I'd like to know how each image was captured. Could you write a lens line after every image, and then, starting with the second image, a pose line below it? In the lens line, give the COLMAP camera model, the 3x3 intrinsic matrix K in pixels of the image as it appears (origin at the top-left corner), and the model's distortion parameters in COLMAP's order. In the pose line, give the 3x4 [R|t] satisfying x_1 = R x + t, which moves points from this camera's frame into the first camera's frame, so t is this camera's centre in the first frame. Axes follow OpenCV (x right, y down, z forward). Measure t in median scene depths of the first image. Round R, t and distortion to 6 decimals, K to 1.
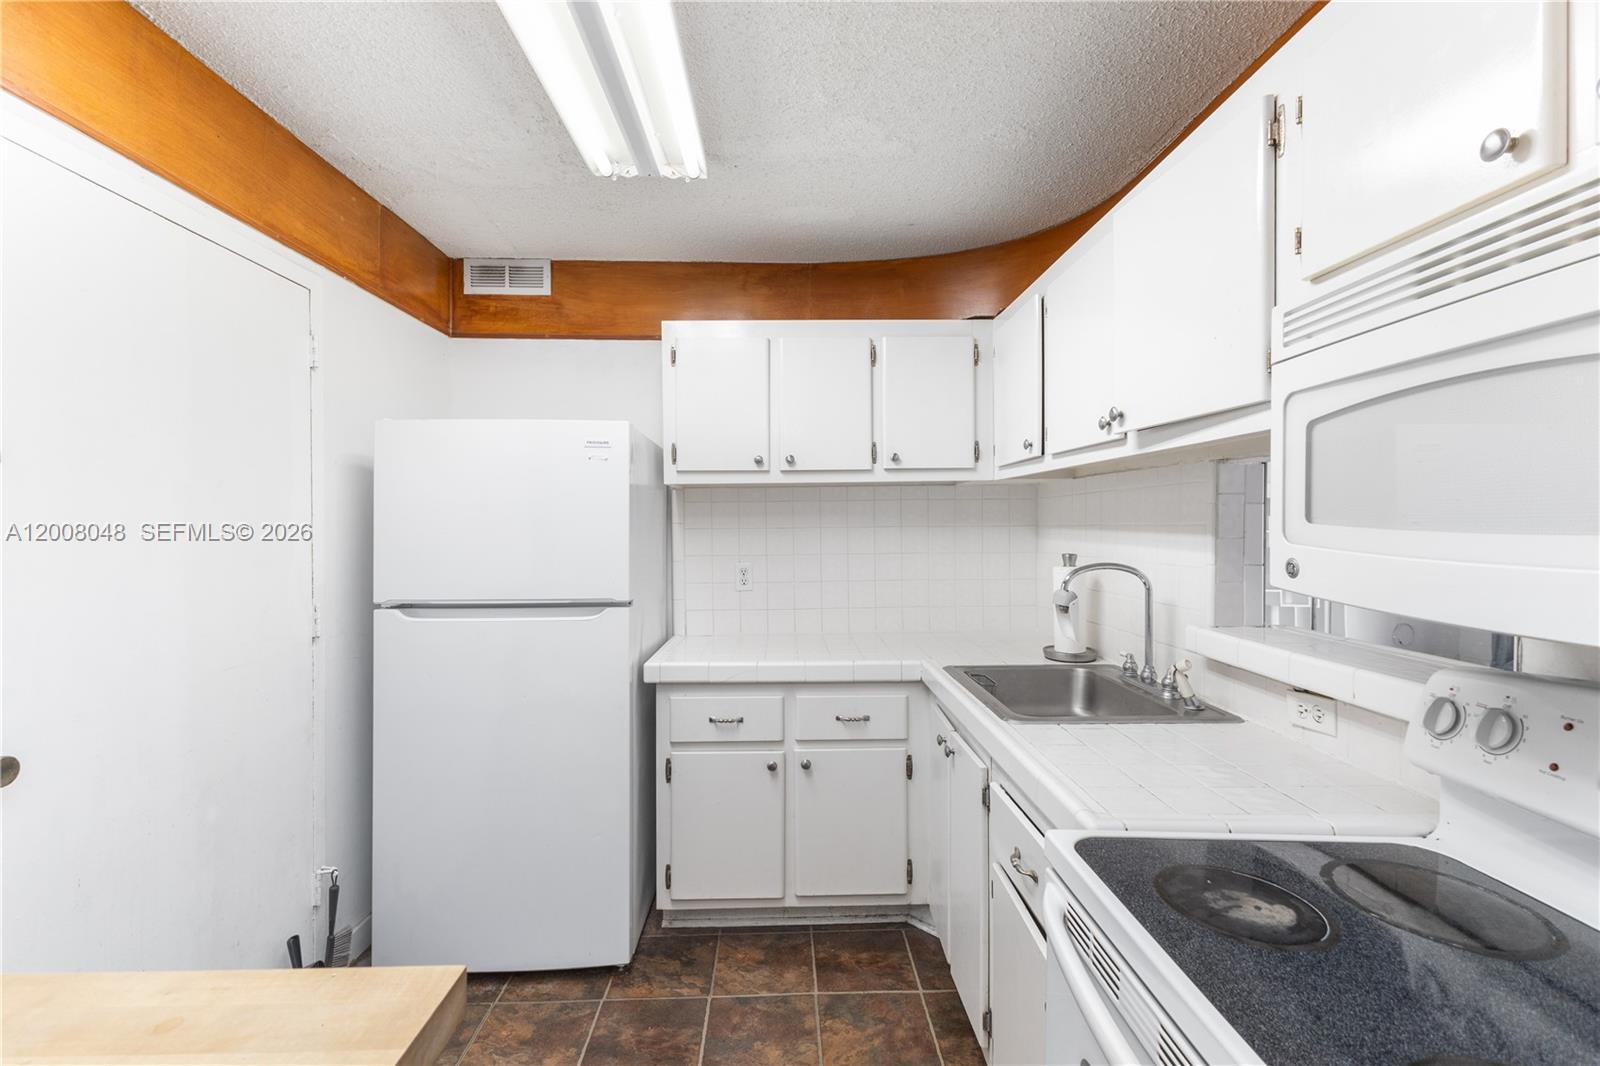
lens RADIAL K [[697.8, 0, 797.2], [0, 697.8, 530.6], [0, 0, 1]] dist [0.014914, -0.003116]
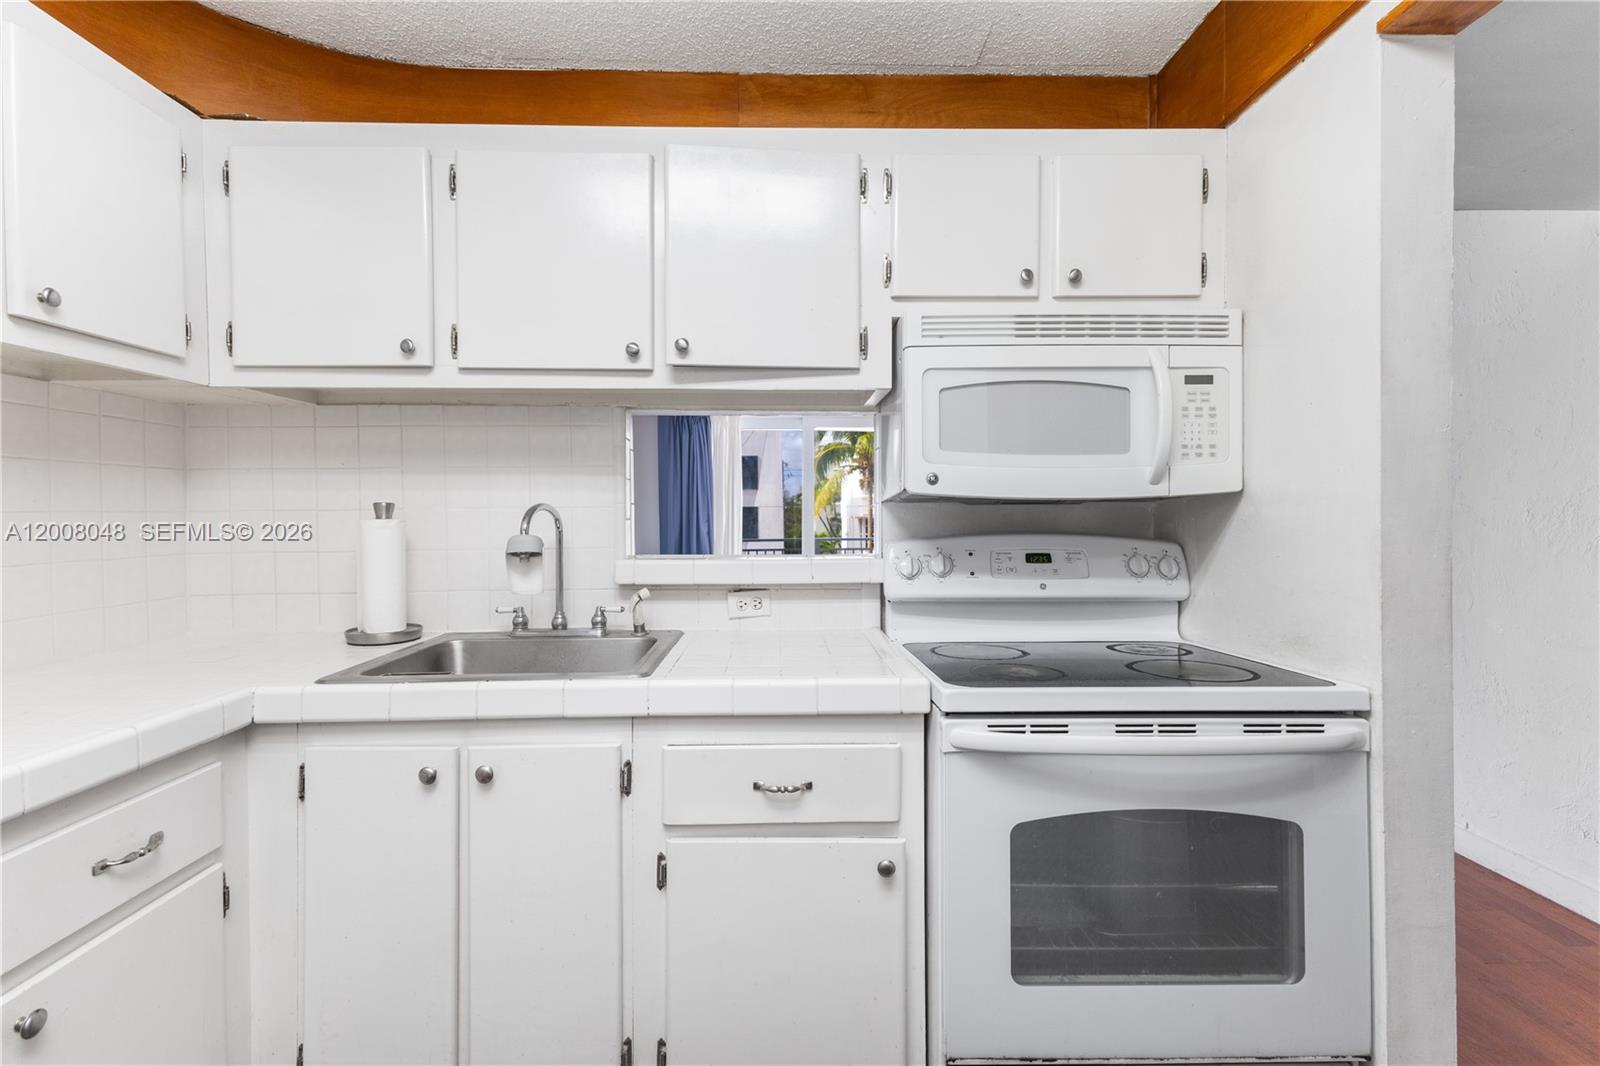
lens RADIAL K [[697.8, 0, 791.2], [0, 697.8, 524.0], [0, 0, 1]] dist [0.014914, -0.003116]
pose [[0.001754, -0.008692, 0.999961, -0.379165], [0.017507, 0.999809, 0.008660, 0.058792], [-0.999845, 0.017491, 0.001906, 0.568363]]
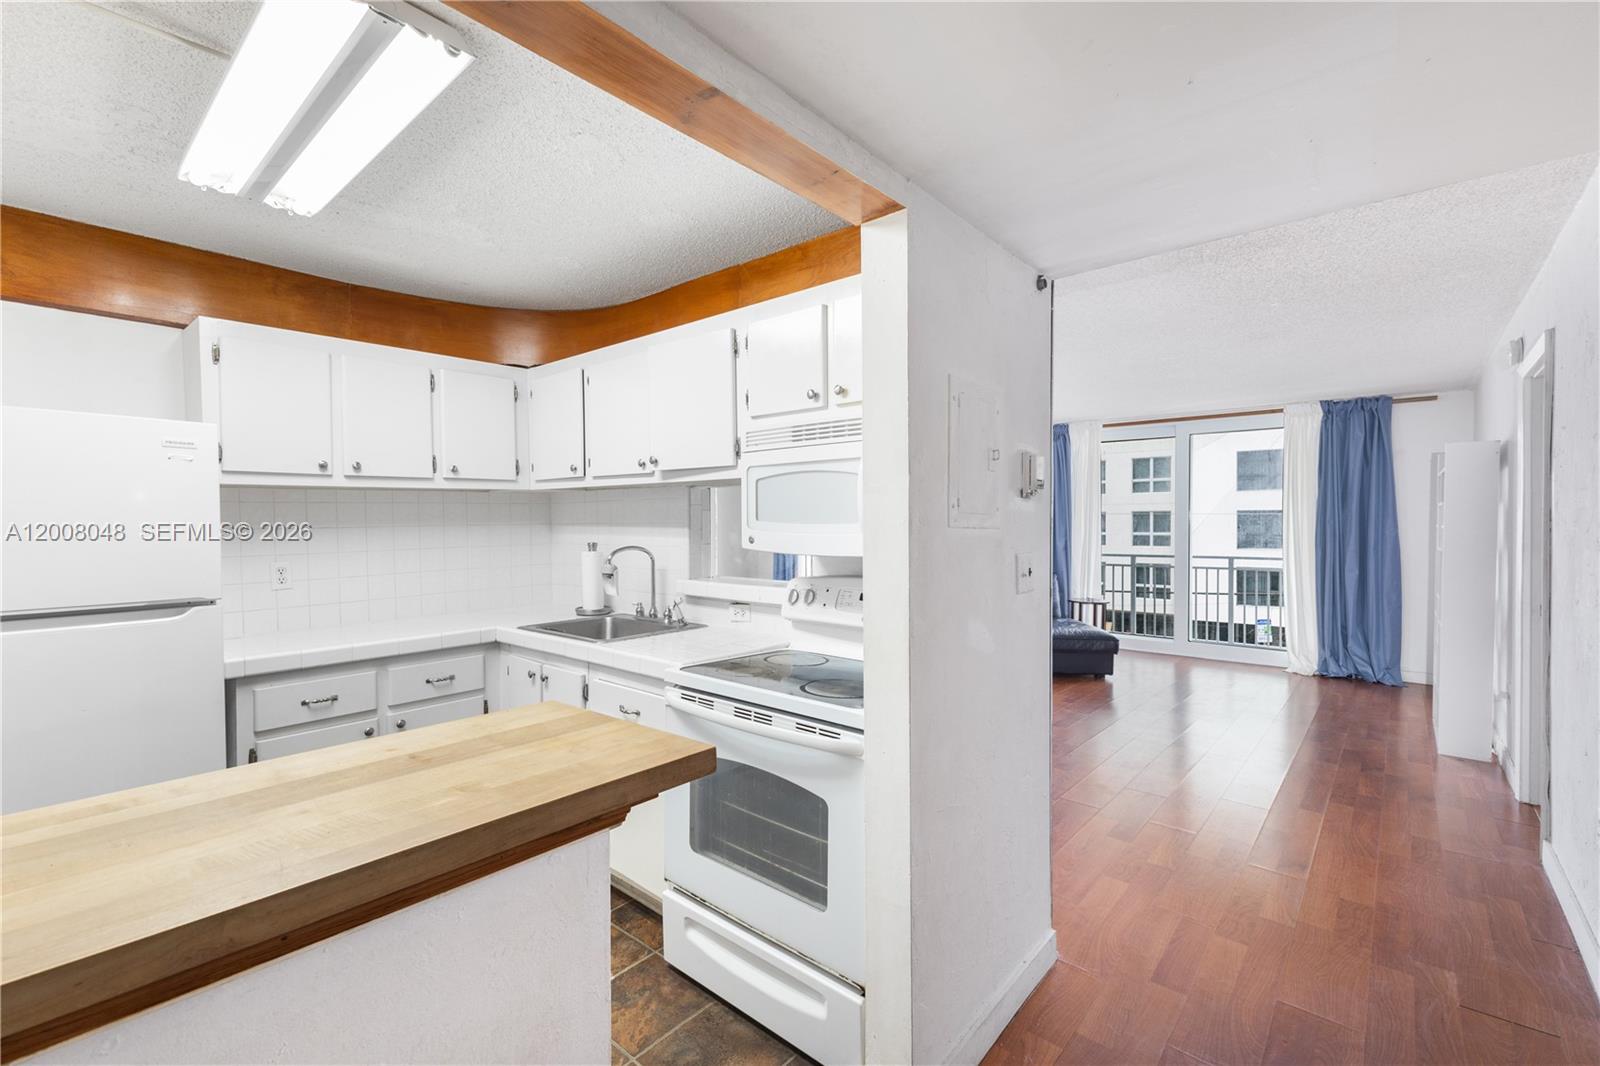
lens RADIAL K [[697.8, 0, 796.5], [0, 697.8, 530.5], [0, 0, 1]] dist [0.014914, -0.003116]
pose [[0.675058, -0.013503, 0.737641, -0.411867], [0.013097, 0.999894, 0.006318, 0.003907], [-0.737648, 0.005396, 0.675164, -0.313993]]
